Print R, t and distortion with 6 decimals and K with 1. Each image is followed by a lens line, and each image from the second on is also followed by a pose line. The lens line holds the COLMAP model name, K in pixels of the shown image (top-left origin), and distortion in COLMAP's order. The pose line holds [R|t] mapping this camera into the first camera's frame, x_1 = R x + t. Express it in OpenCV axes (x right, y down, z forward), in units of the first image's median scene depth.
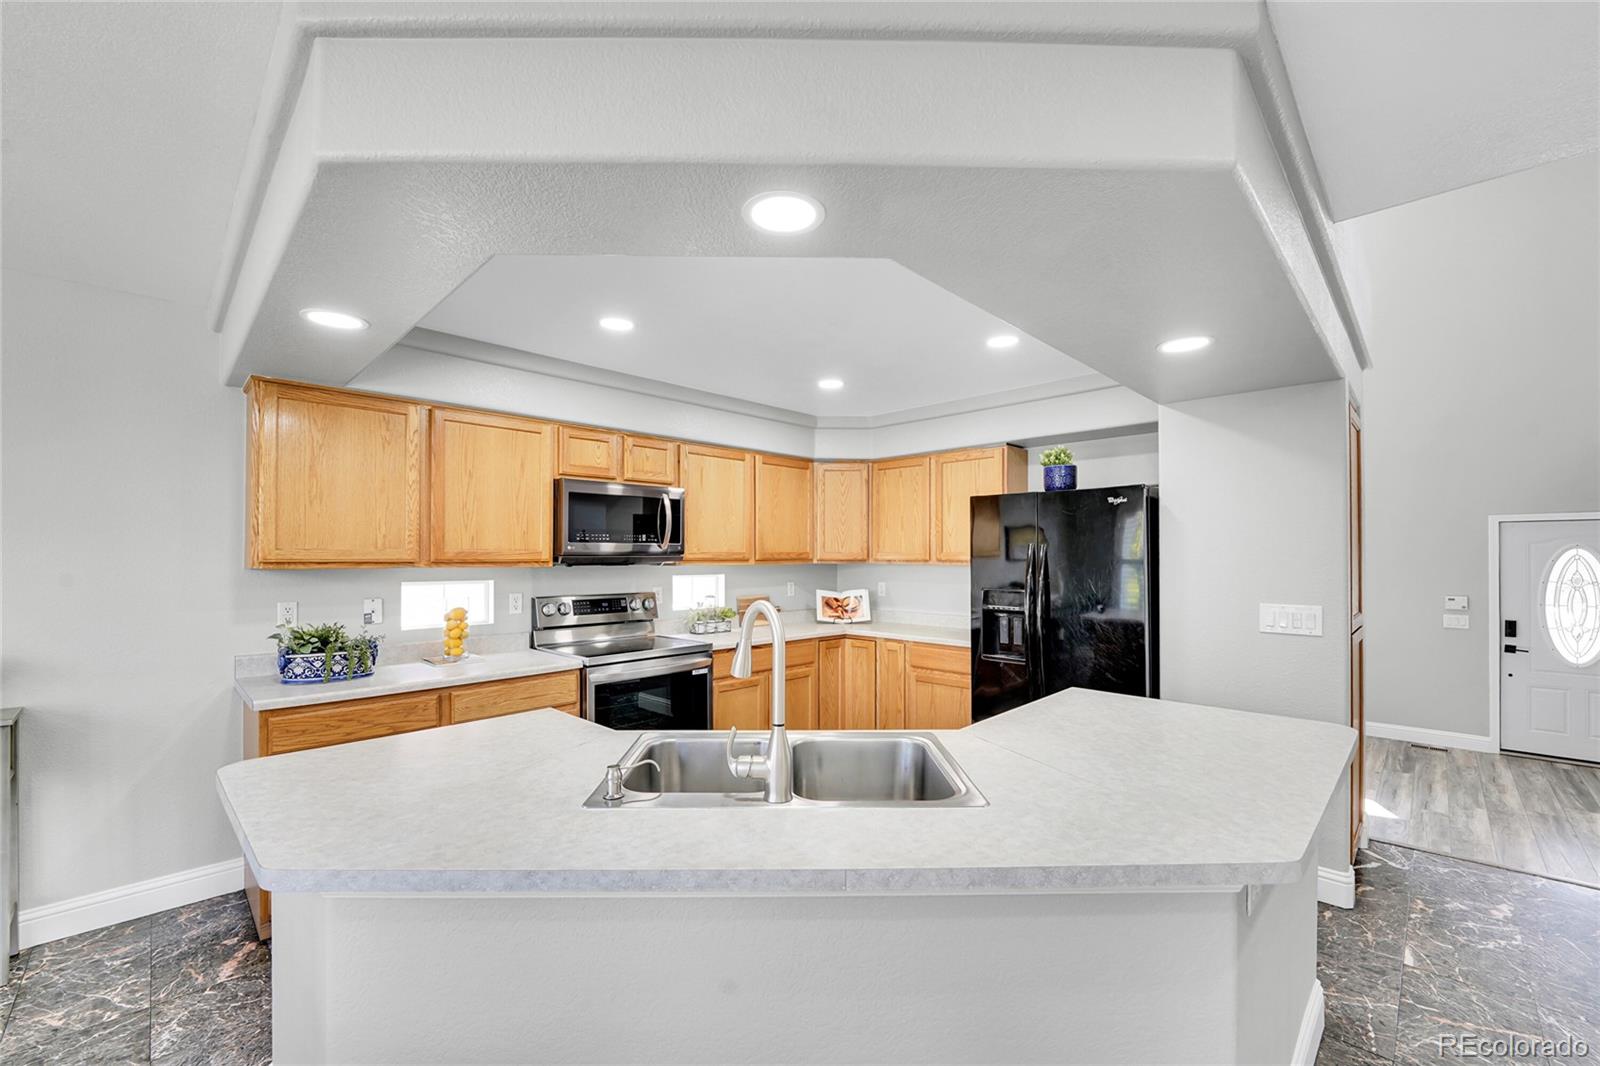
lens RADIAL K [[656.9, 0, 803.2], [0, 656.9, 540.2], [0, 0, 1]] dist [-0.000519, 0.000062]
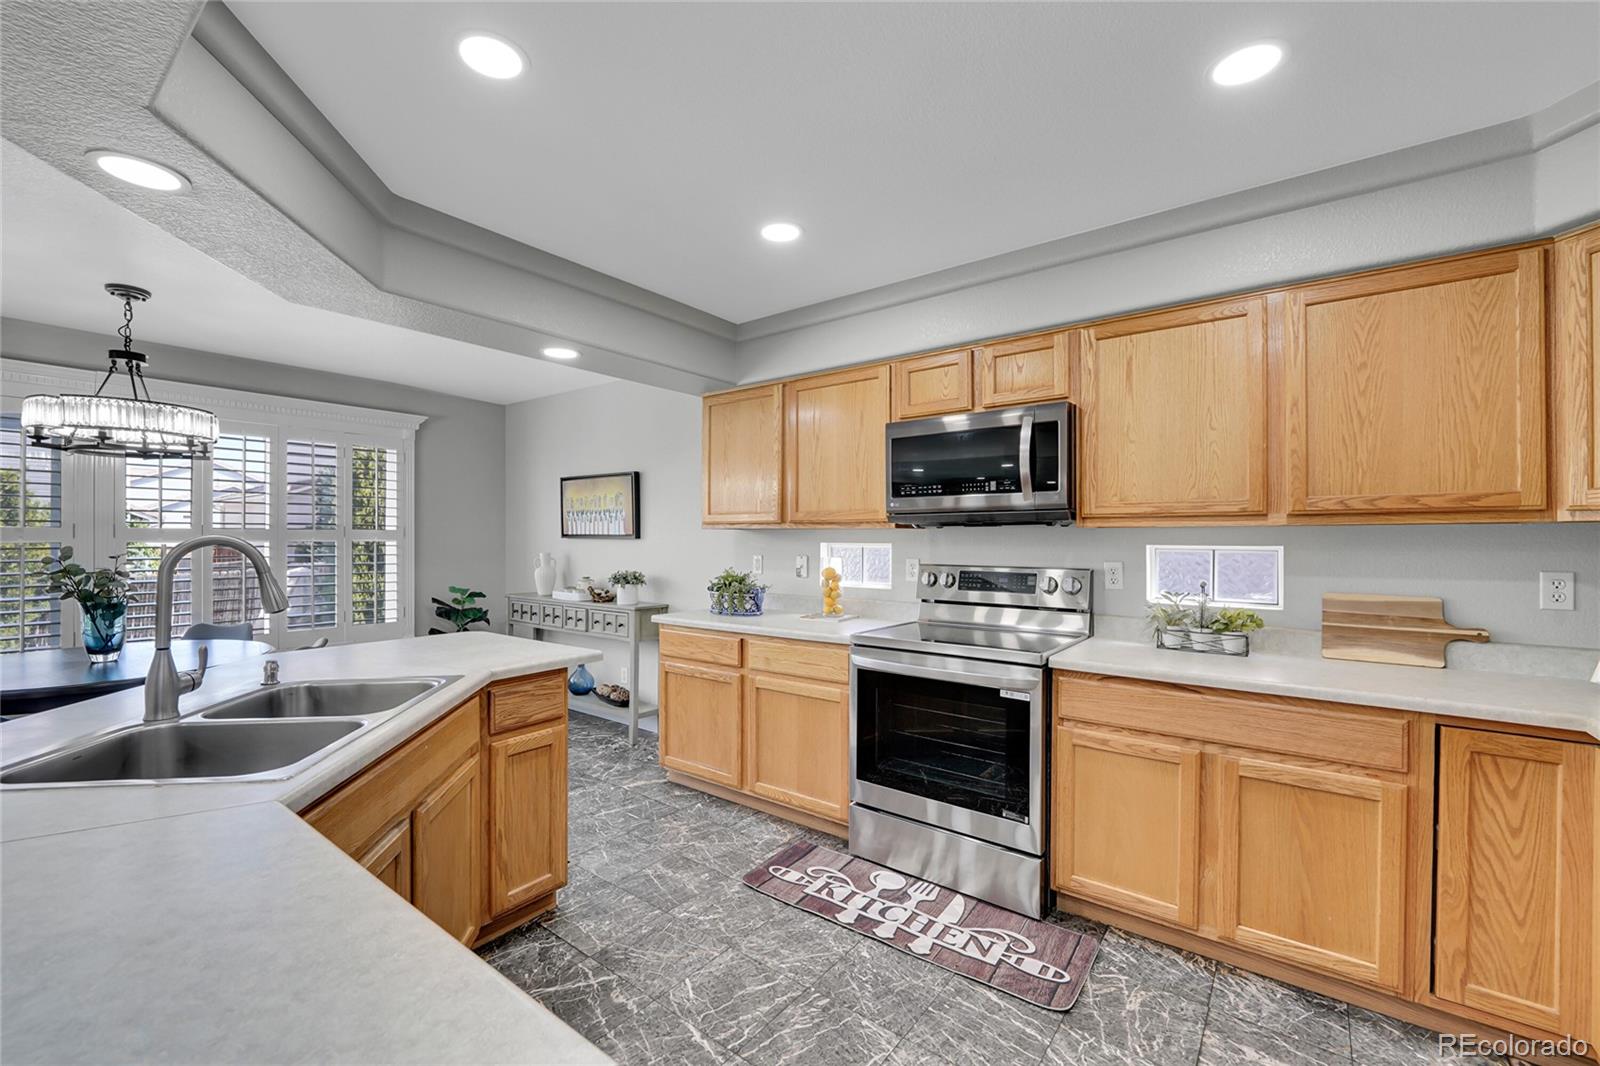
lens RADIAL K [[656.9, 0, 803.2], [0, 656.9, 540.2], [0, 0, 1]] dist [-0.000519, 0.000062]
pose [[0.134069, 0.005715, -0.990956, 0.420650], [0.024580, 0.999657, 0.009090, 0.041419], [0.990667, -0.025577, 0.133882, 0.700438]]
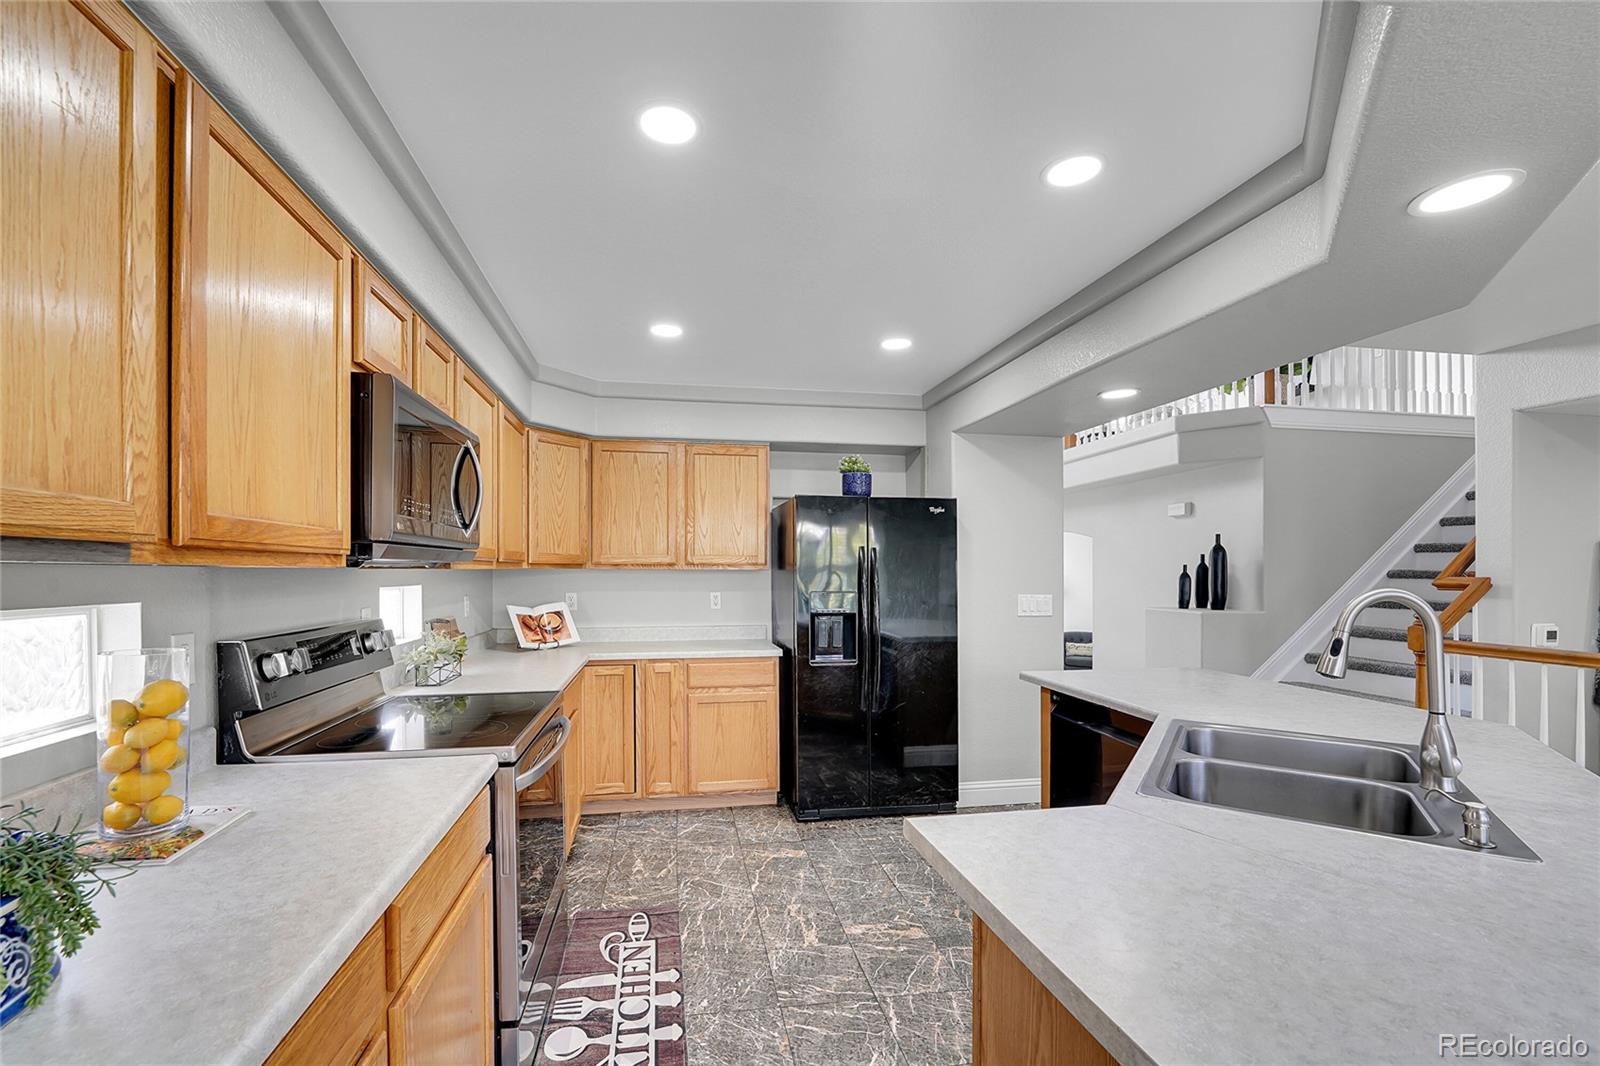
lens RADIAL K [[656.9, 0, 803.2], [0, 656.9, 540.2], [0, 0, 1]] dist [-0.000519, 0.000062]
pose [[0.568493, 0.034514, 0.821964, -0.512851], [-0.018968, 0.999404, -0.028846, 0.025693], [-0.822469, 0.000808, 0.568809, 0.445573]]
